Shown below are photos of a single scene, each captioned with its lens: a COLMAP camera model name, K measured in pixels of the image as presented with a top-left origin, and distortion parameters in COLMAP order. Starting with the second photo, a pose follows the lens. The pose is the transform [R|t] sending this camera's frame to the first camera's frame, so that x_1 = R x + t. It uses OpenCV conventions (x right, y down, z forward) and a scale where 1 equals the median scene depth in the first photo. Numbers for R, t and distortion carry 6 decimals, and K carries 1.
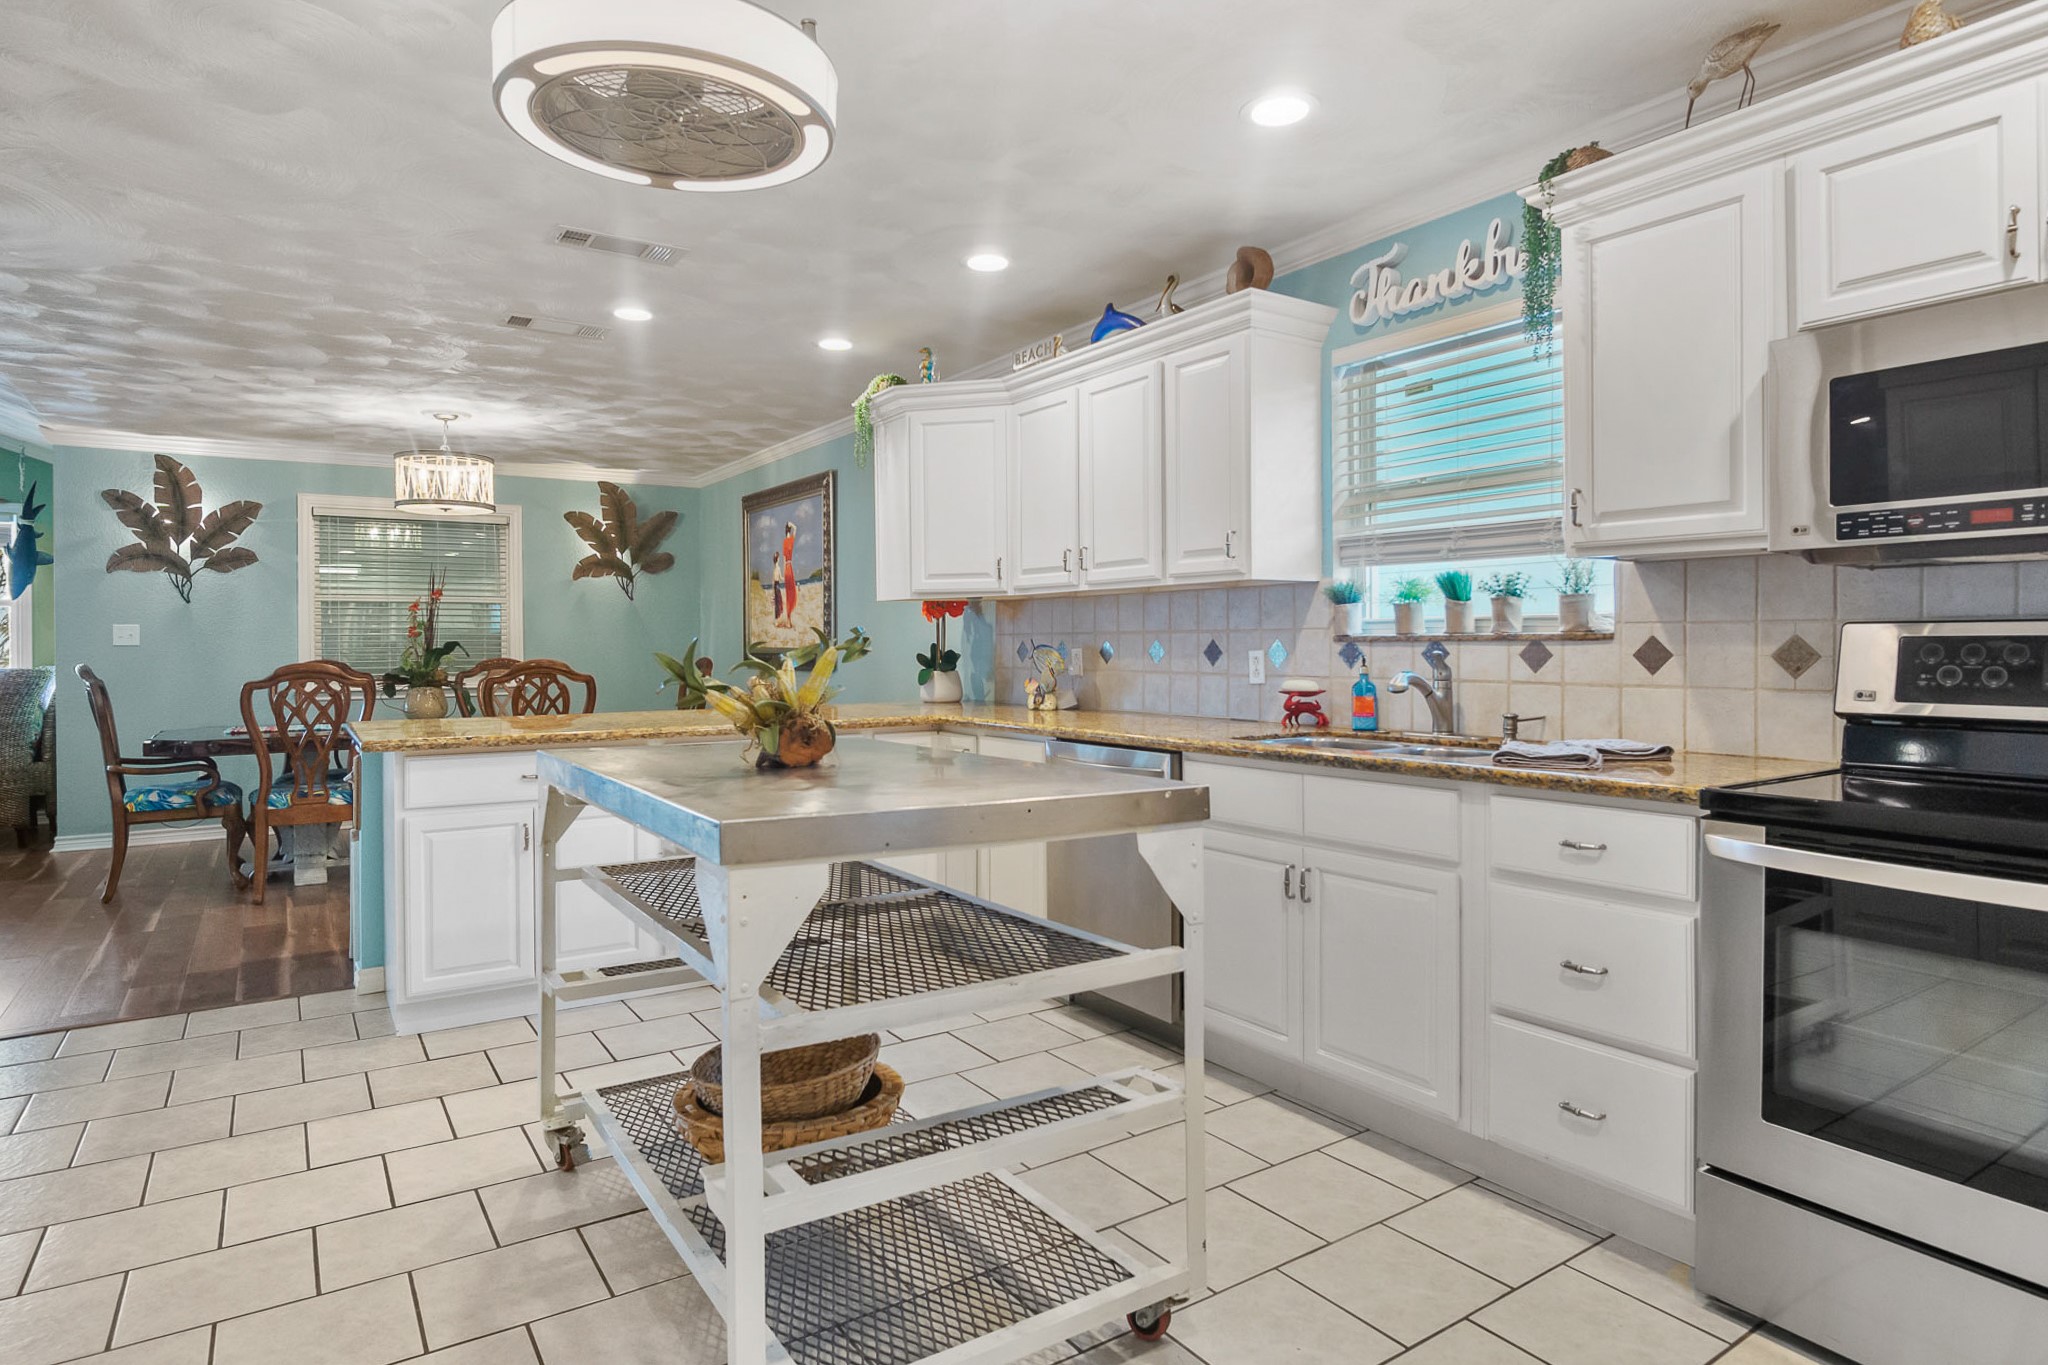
lens RADIAL K [[1120.3, 0, 1014.7], [0, 1120.3, 642.5], [0, 0, 1]] dist [-0.014432, 0.004305]
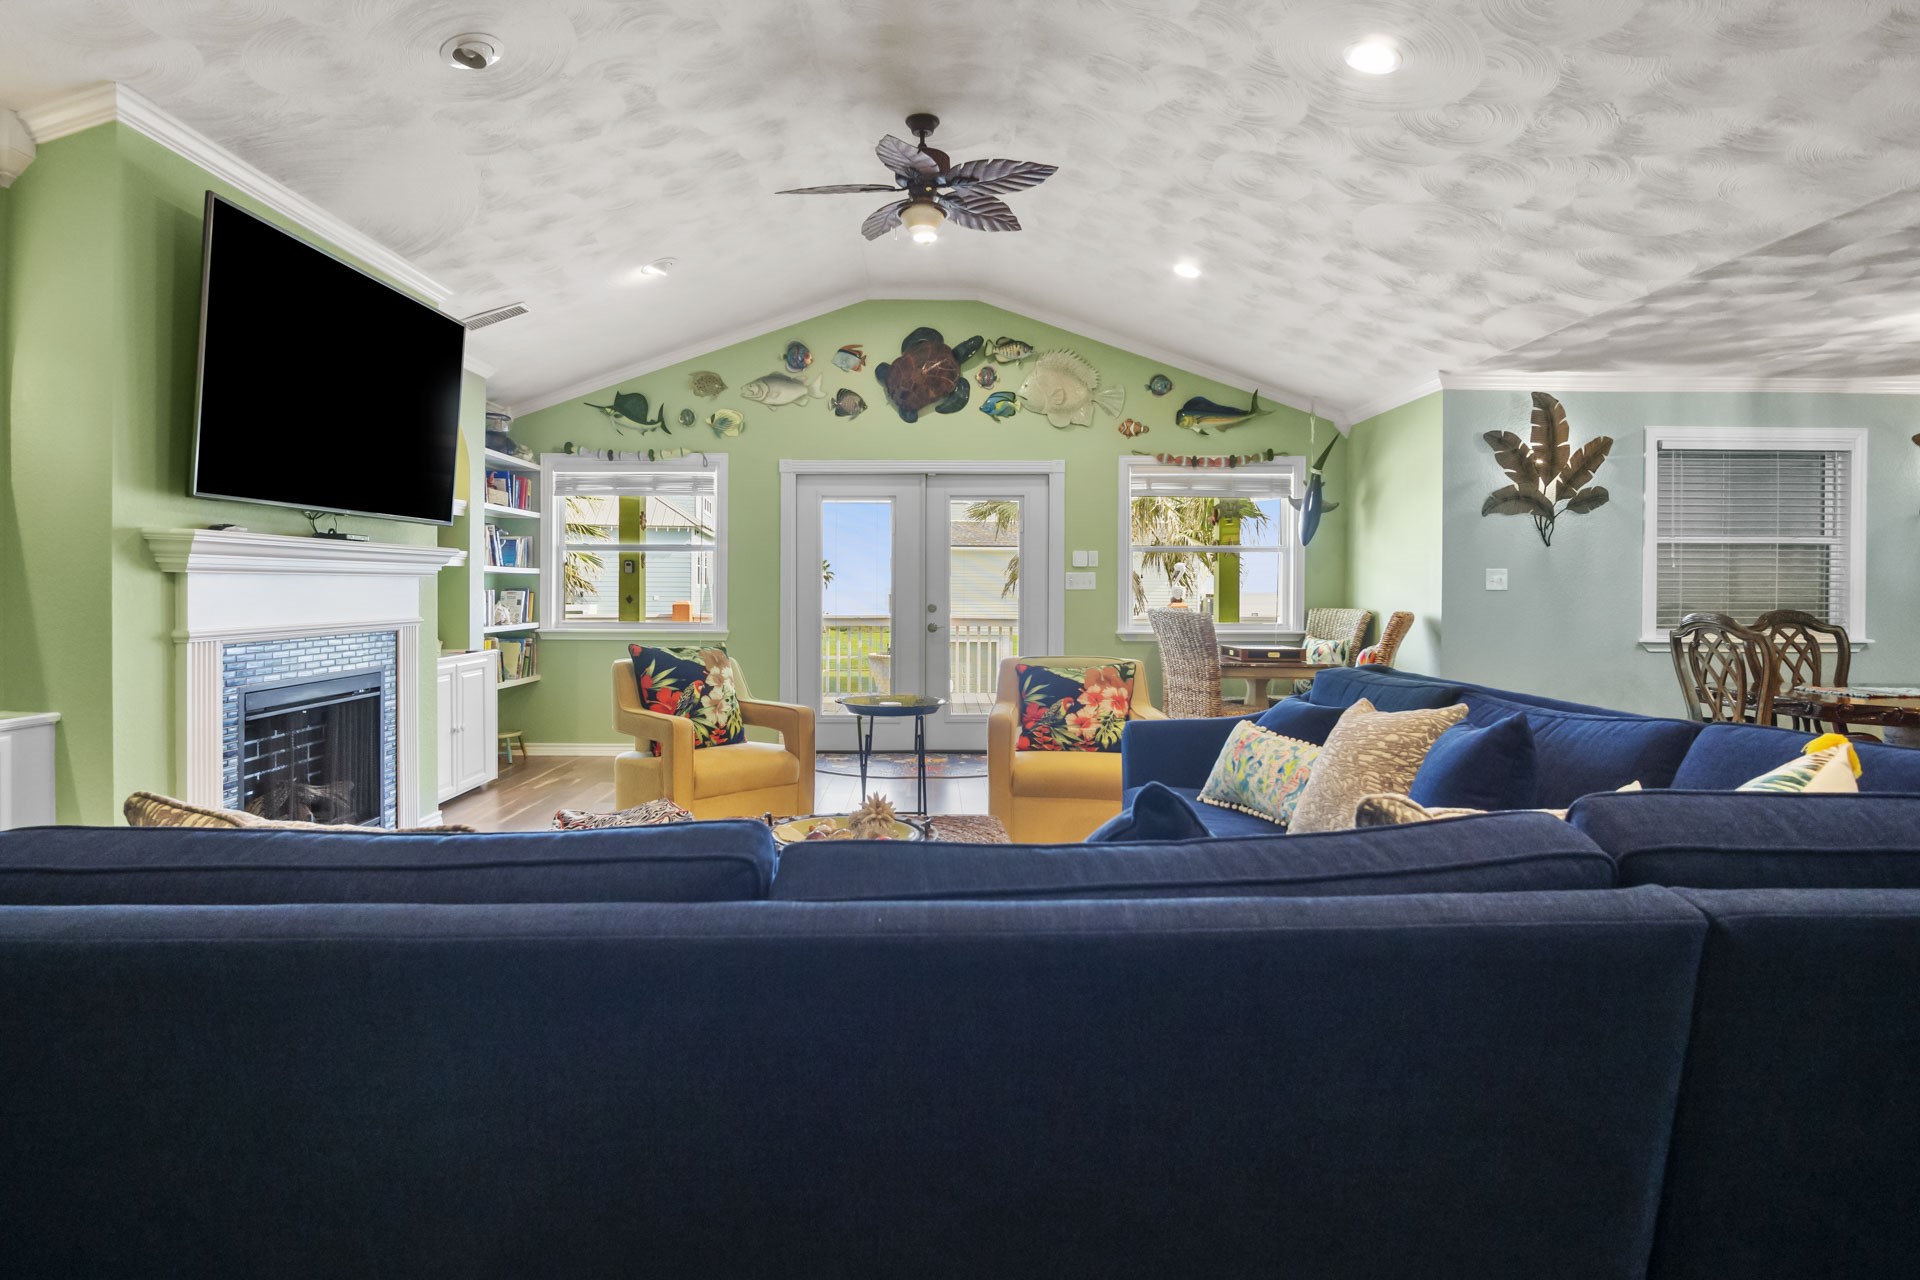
lens RADIAL K [[1039.1, 0, 952.5], [0, 1039.1, 610.0], [0, 0, 1]] dist [-0.016555, 0.001893]
pose [[0.840380, 0.021264, -0.541581, -0.932178], [-0.009542, 0.999656, 0.024443, 0.003146], [0.541914, -0.015374, 0.840293, -0.034447]]
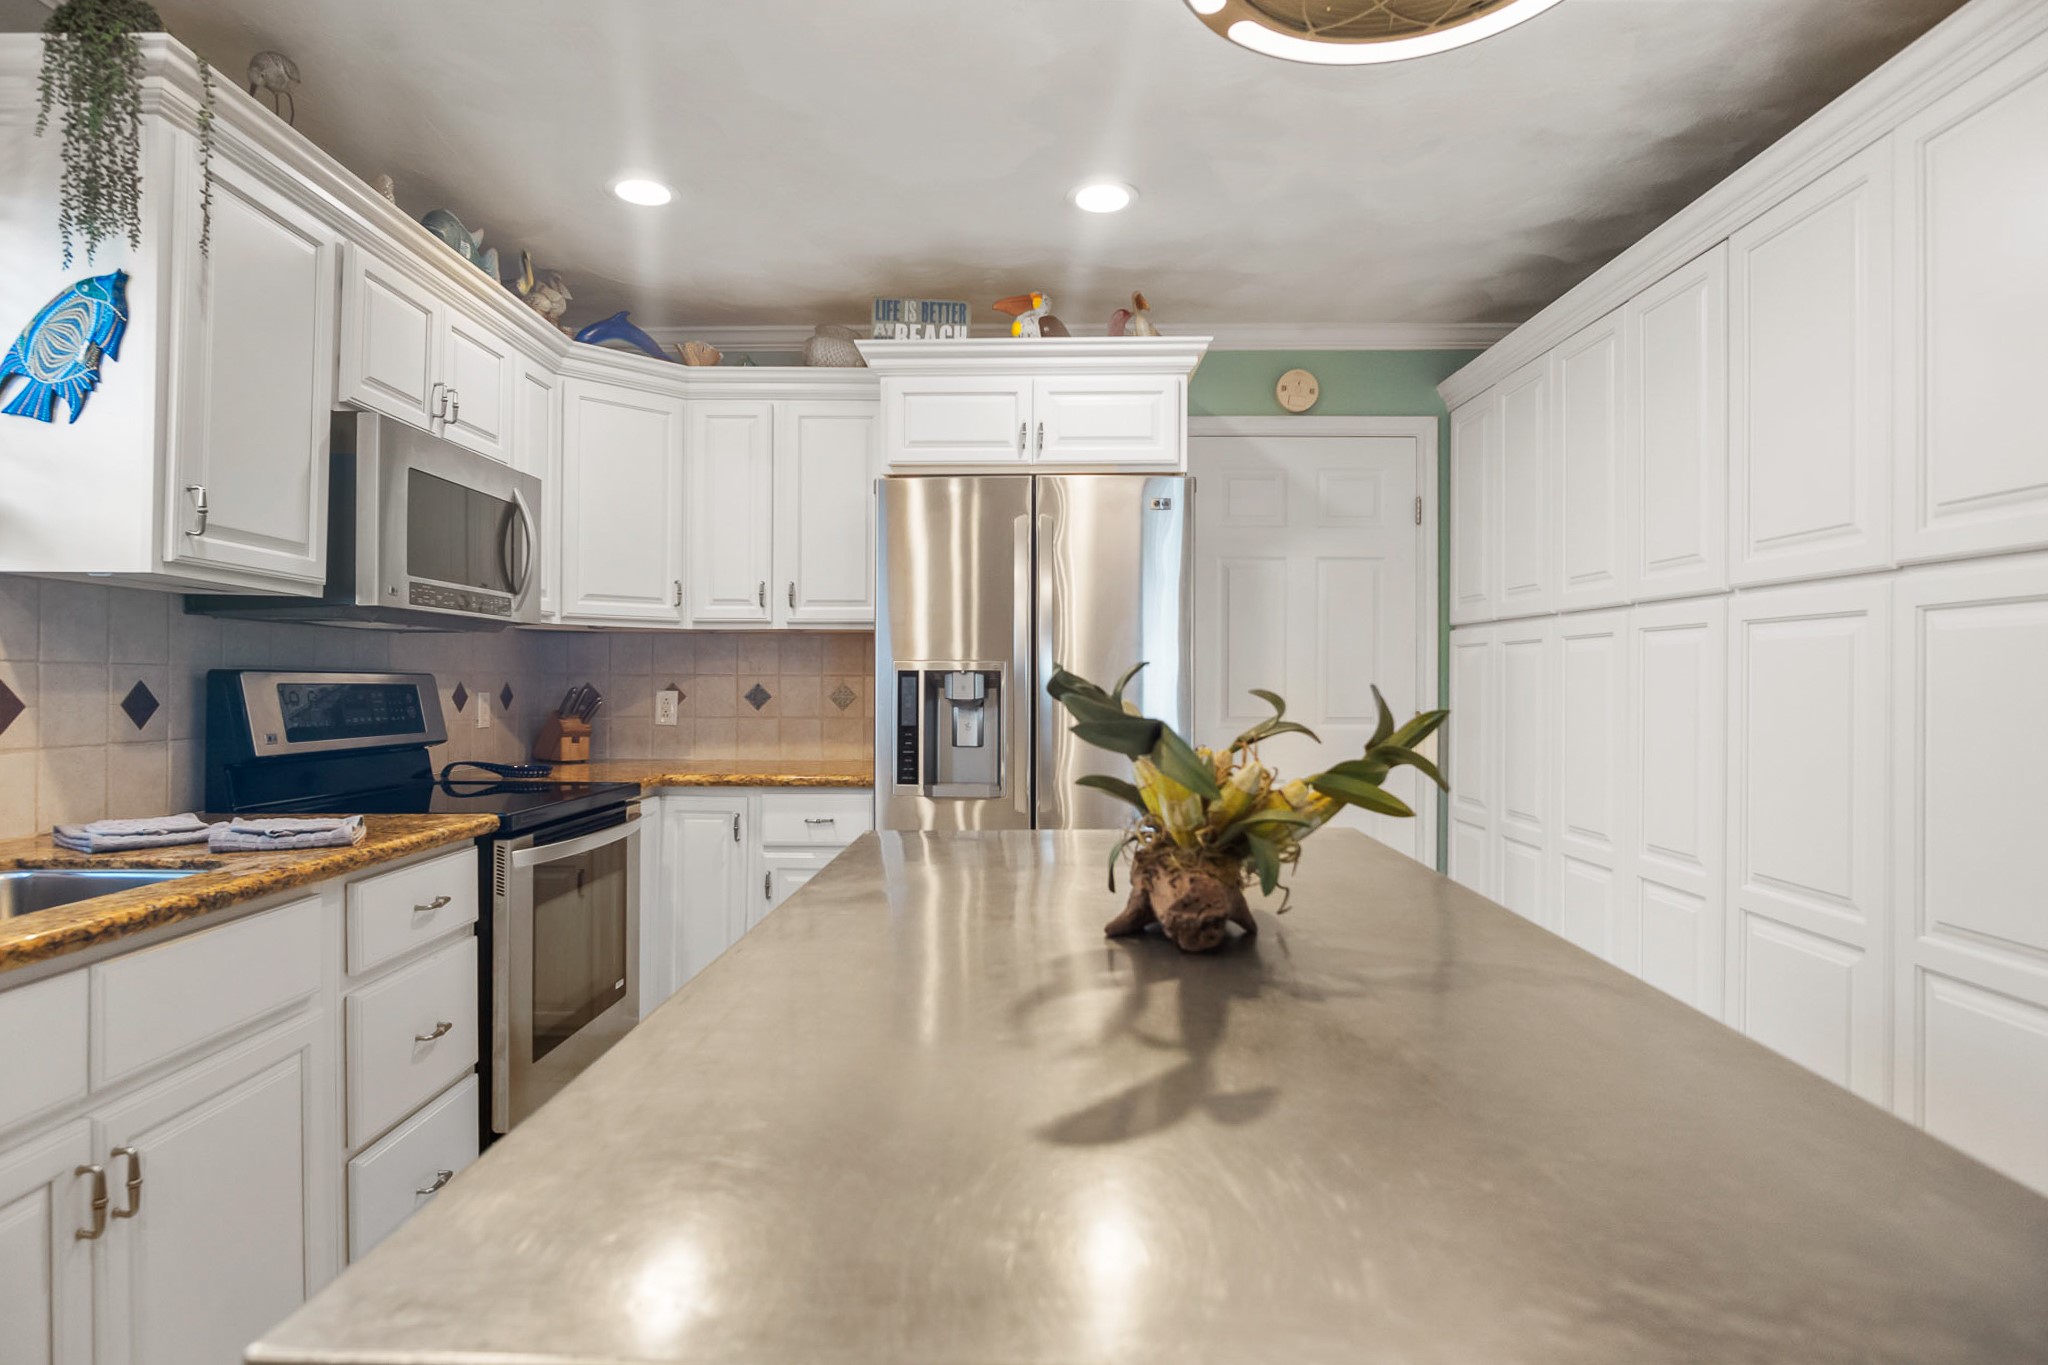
lens RADIAL K [[1100.9, 0, 1019.9], [0, 1100.9, 683.0], [0, 0, 1]] dist [-0.015061, 0.002003]
pose [[-0.833780, 0.002159, 0.552092, -0.178999], [-0.000592, 0.999988, -0.004804, -0.000642], [-0.552096, -0.004333, -0.833769, 0.634935]]
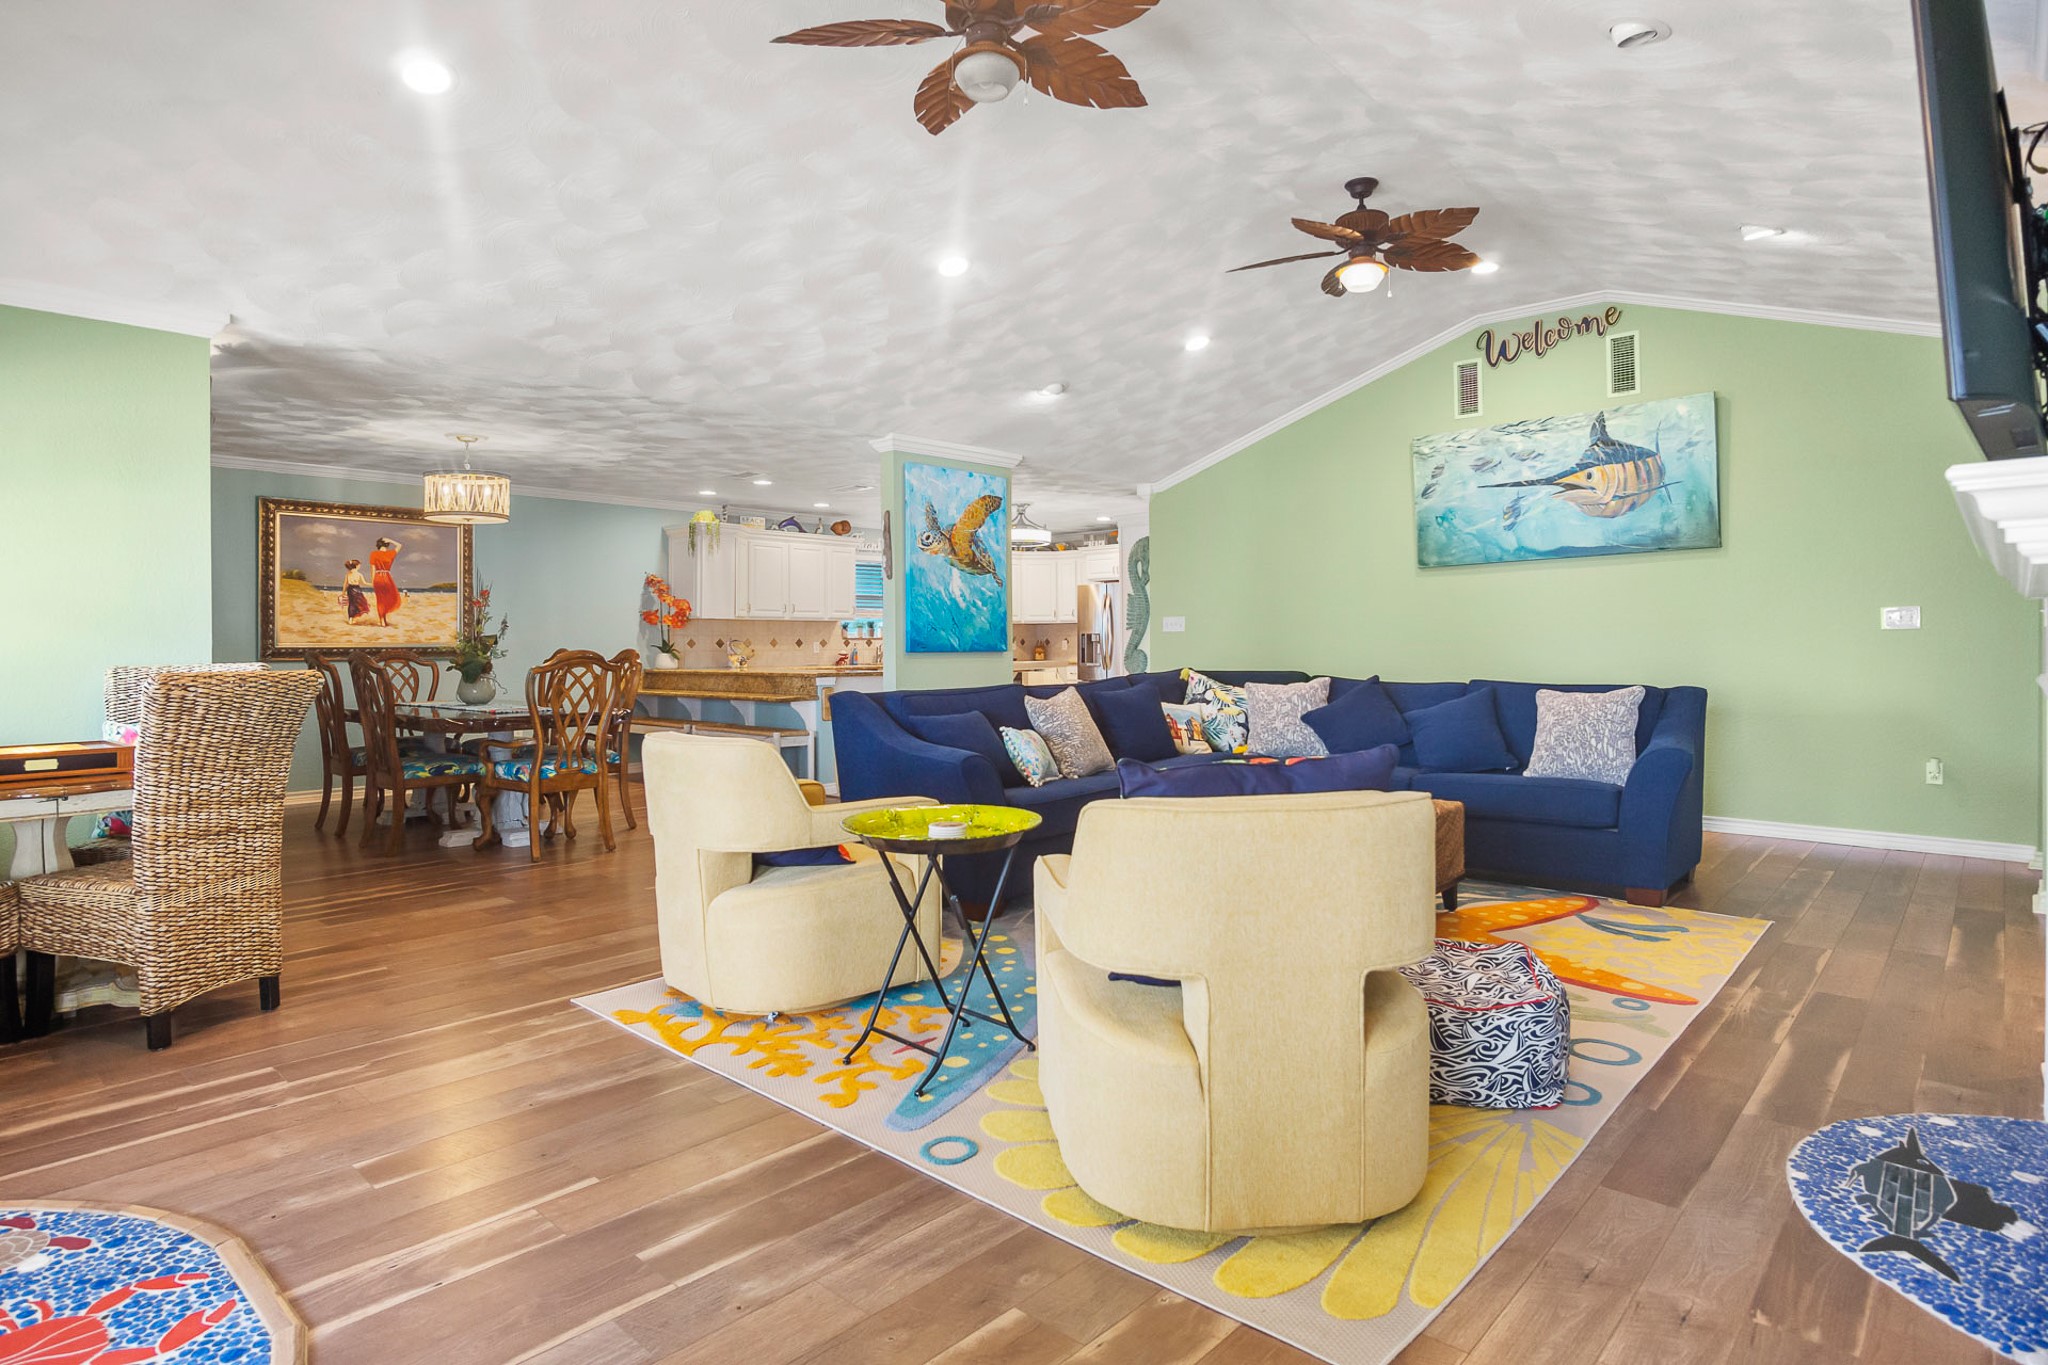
lens RADIAL K [[1103.4, 0, 1022.0], [0, 1103.4, 647.2], [0, 0, 1]] dist [-0.016963, 0.001263]
pose [[-0.239156, 0.003505, 0.970975, -2.096302], [0.006568, 0.999976, -0.001991, 0.022418], [-0.970959, 0.005901, -0.239174, 0.865742]]
